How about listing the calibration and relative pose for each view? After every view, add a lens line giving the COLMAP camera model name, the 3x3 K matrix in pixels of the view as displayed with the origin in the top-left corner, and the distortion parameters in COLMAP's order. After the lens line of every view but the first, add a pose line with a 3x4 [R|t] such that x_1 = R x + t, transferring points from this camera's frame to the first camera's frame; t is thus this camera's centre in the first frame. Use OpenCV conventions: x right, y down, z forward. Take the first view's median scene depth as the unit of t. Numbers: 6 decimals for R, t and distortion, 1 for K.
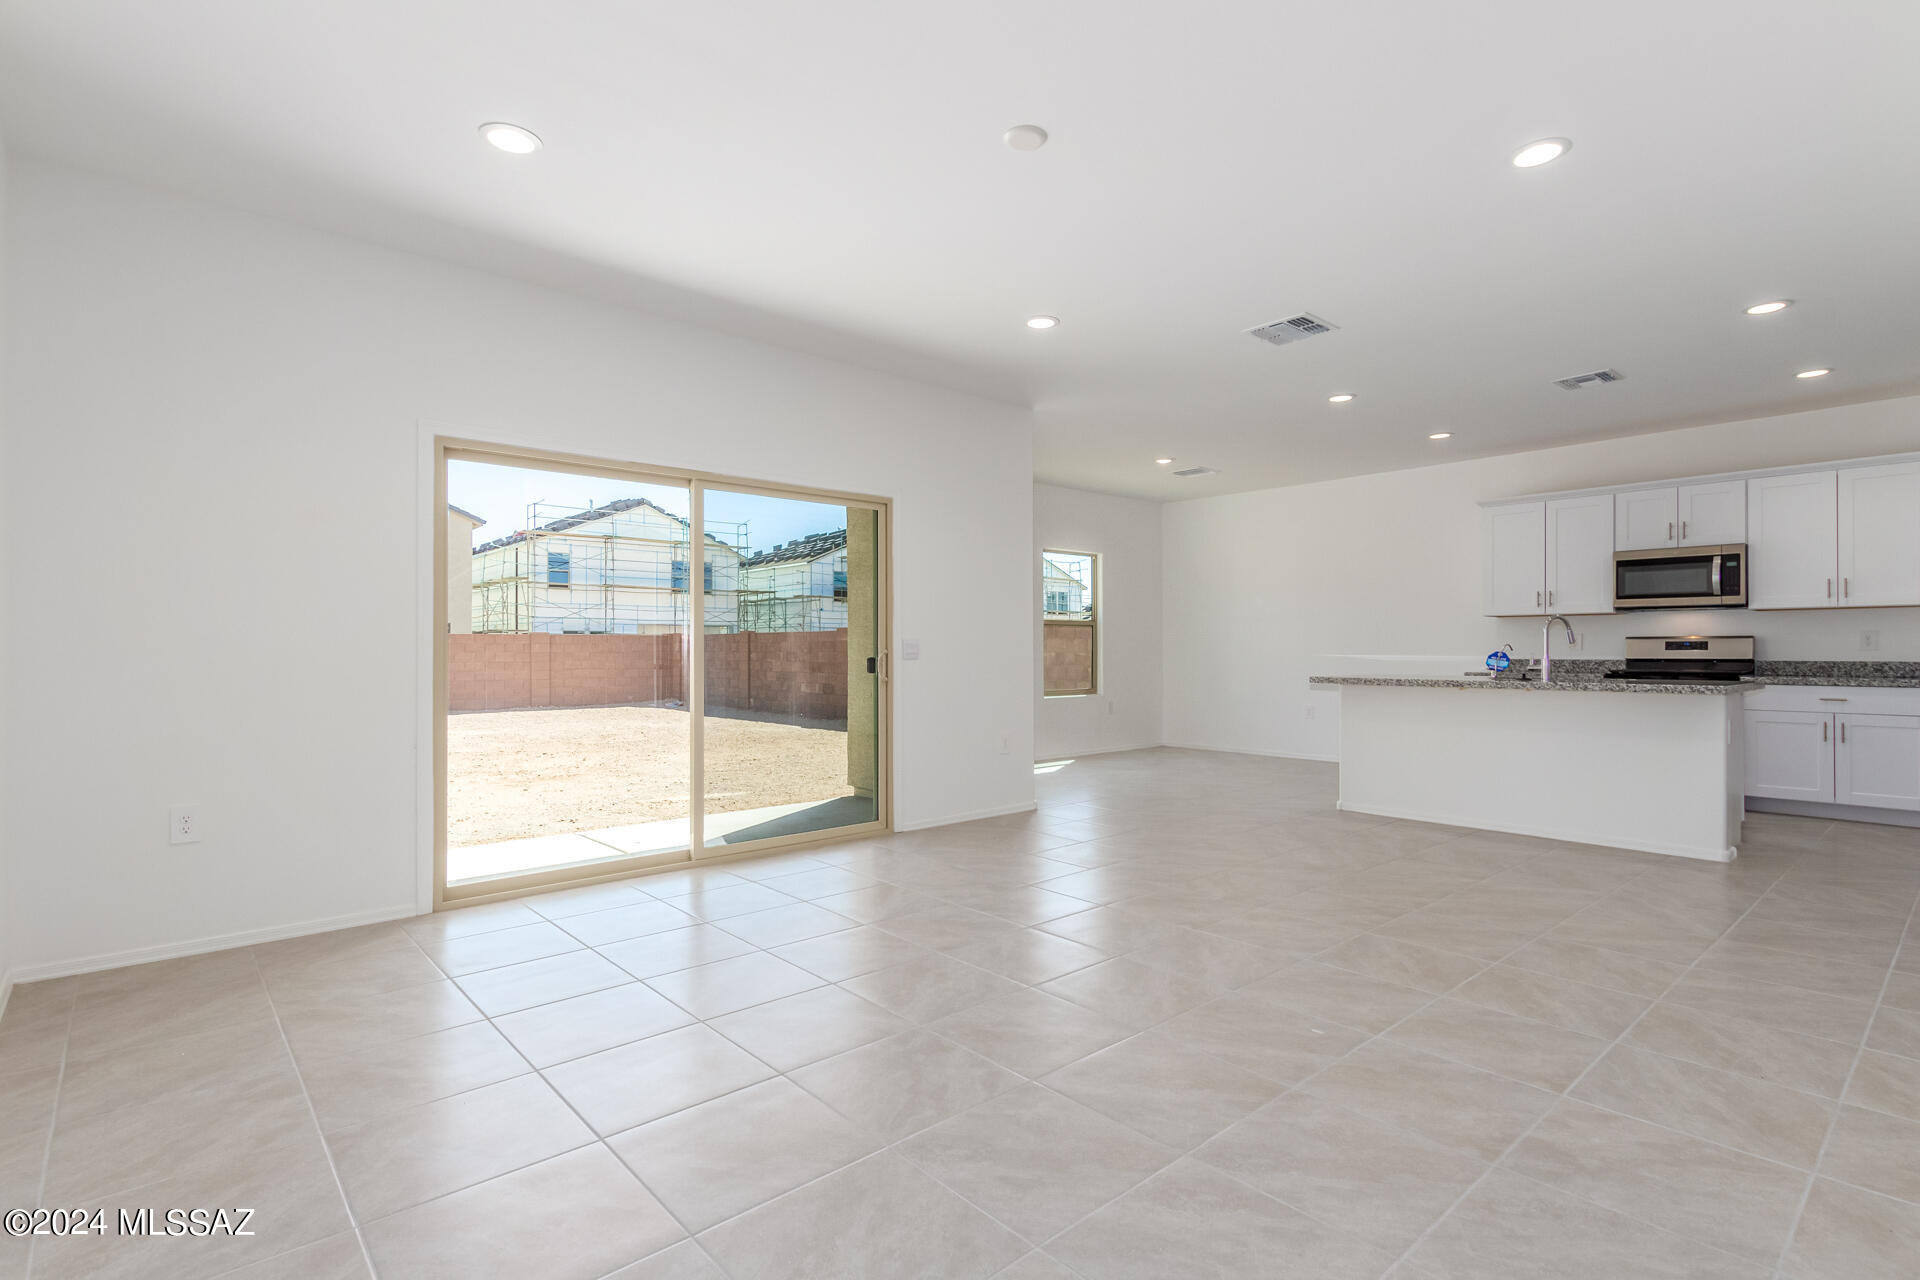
lens RADIAL K [[922.5, 0, 968.1], [0, 922.5, 642.8], [0, 0, 1]] dist [0.002751, 0.000535]
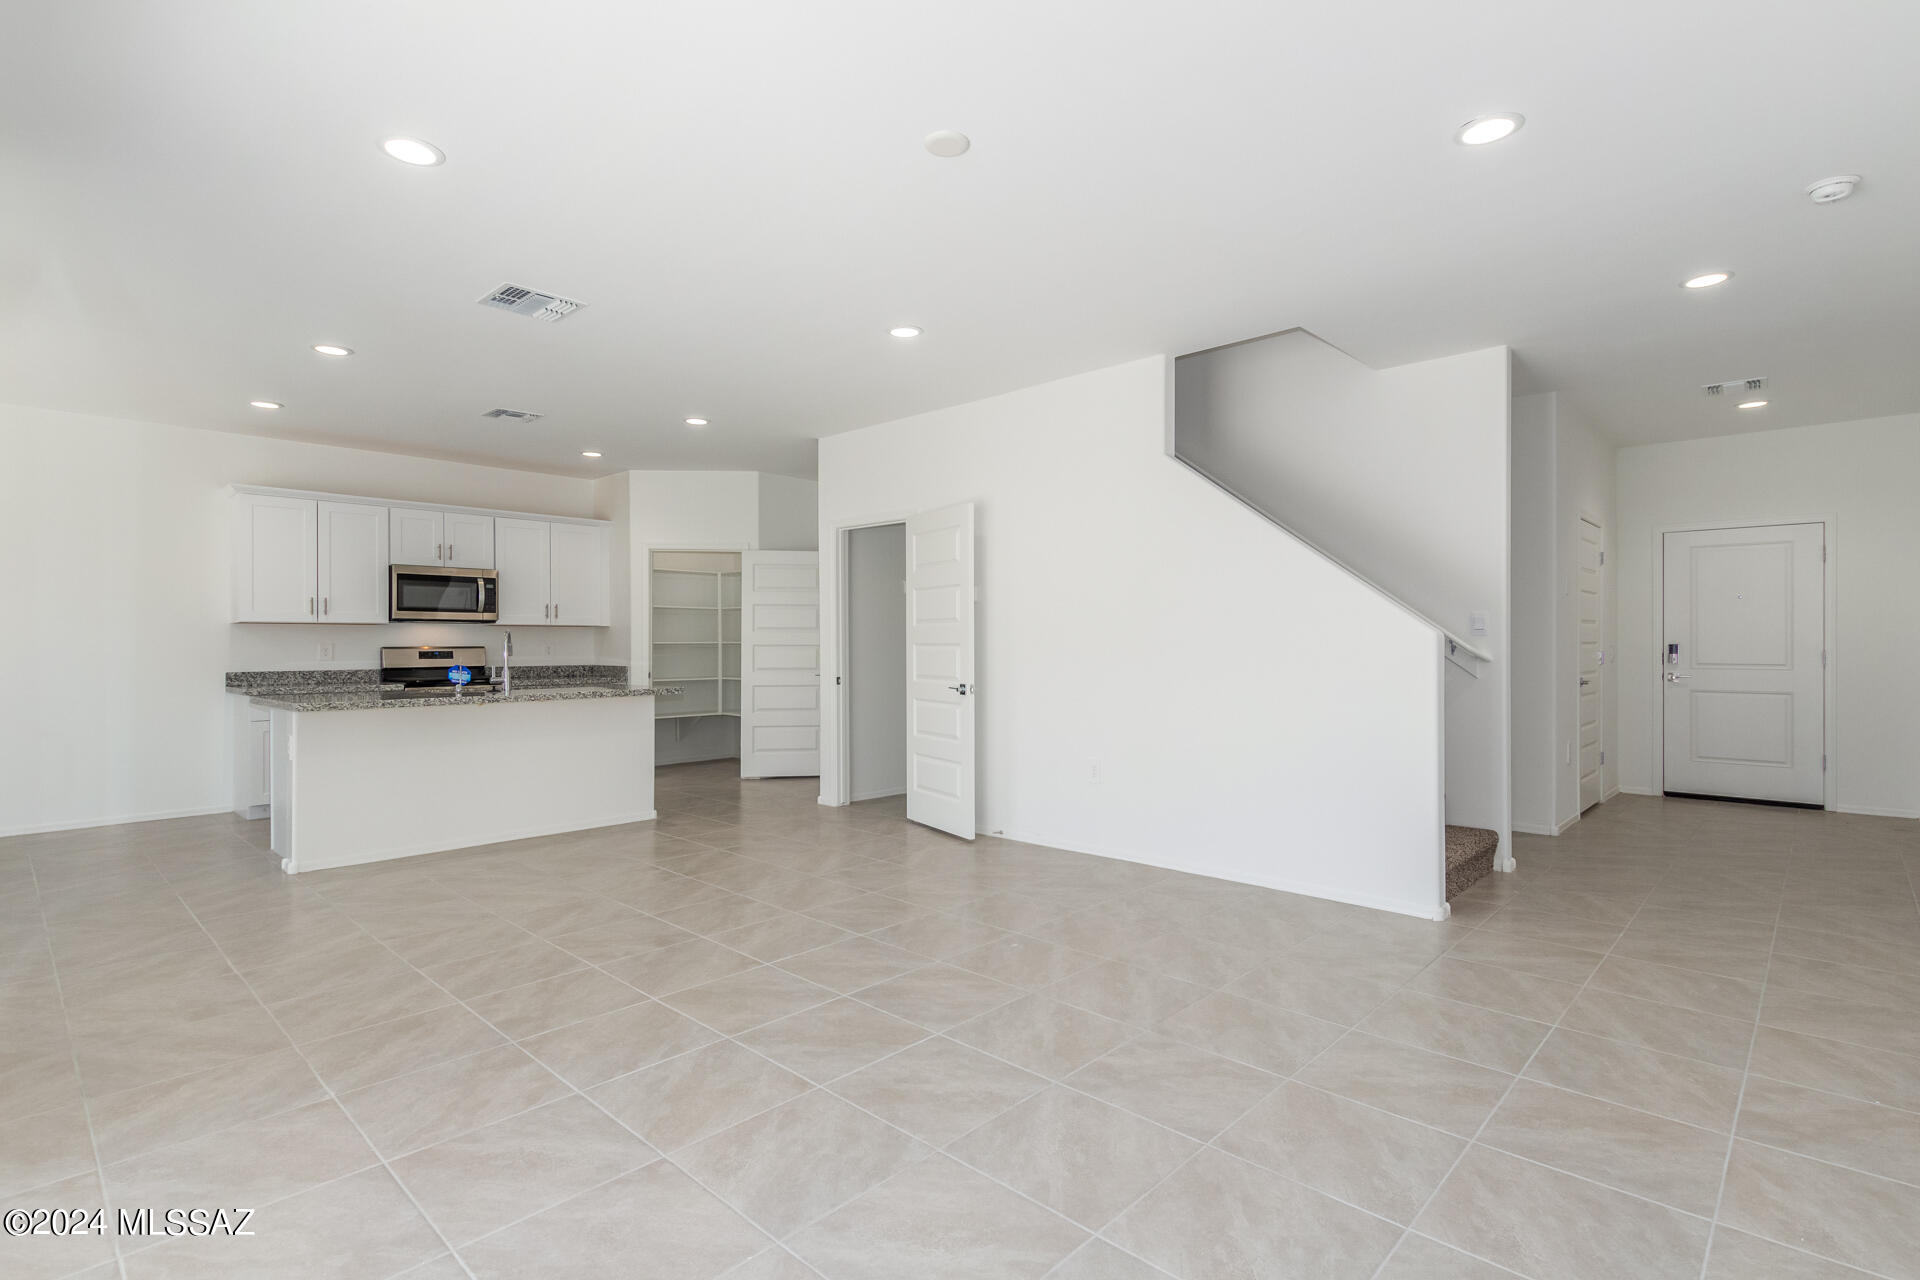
lens RADIAL K [[922.5, 0, 968.1], [0, 922.5, 642.8], [0, 0, 1]] dist [0.002751, 0.000535]
pose [[-0.091041, 0.001526, 0.995846, -0.578855], [-0.003702, 0.999991, -0.001870, -0.017830], [-0.995840, -0.003857, -0.091035, 0.694443]]
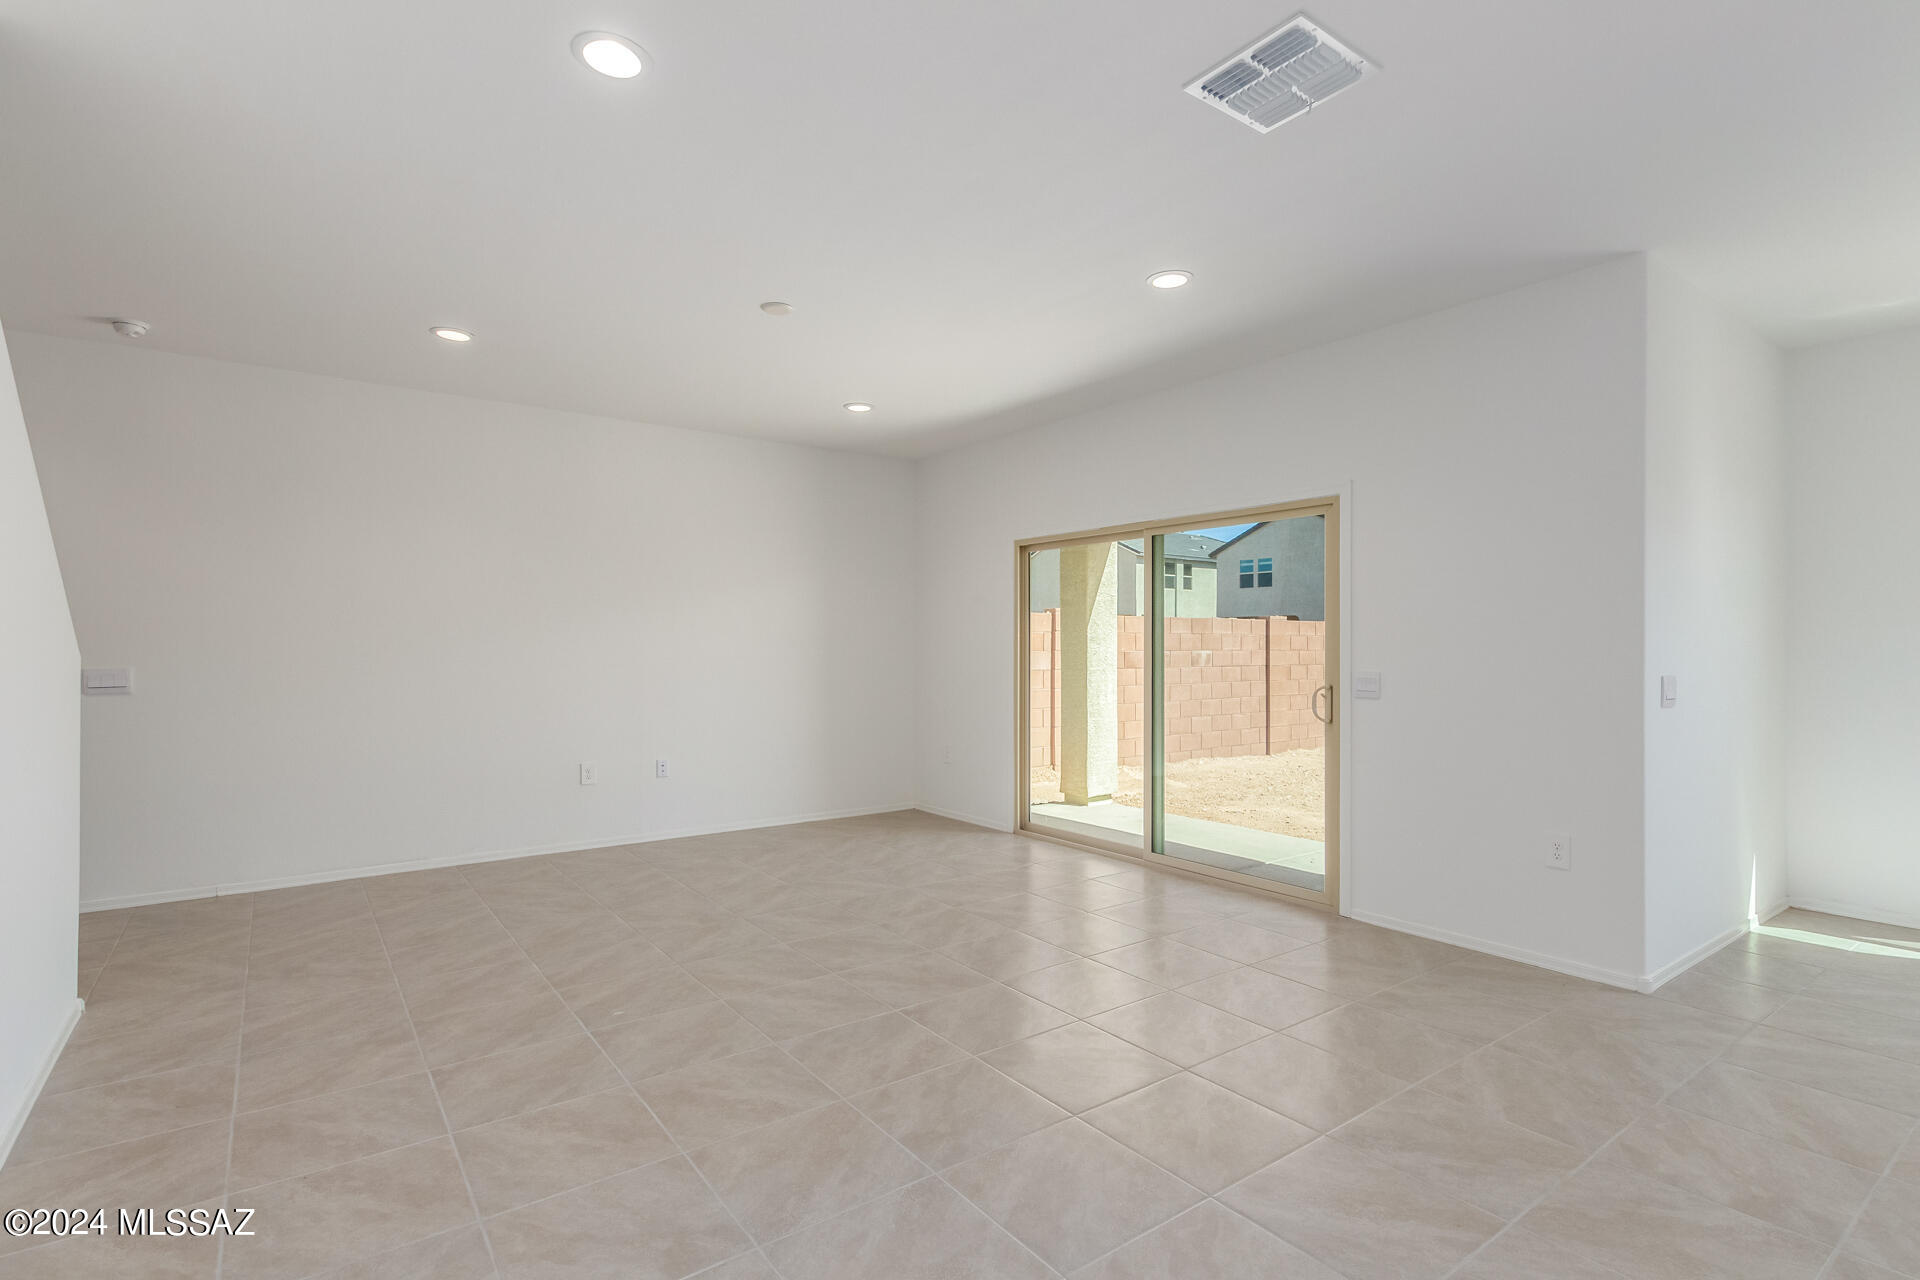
lens RADIAL K [[922.5, 0, 968.1], [0, 922.5, 642.8], [0, 0, 1]] dist [0.002751, 0.000535]
pose [[-0.085359, -0.004660, -0.996339, 0.898181], [0.005825, 0.999970, -0.005176, -0.032085], [0.996333, -0.006246, -0.085329, 0.906666]]
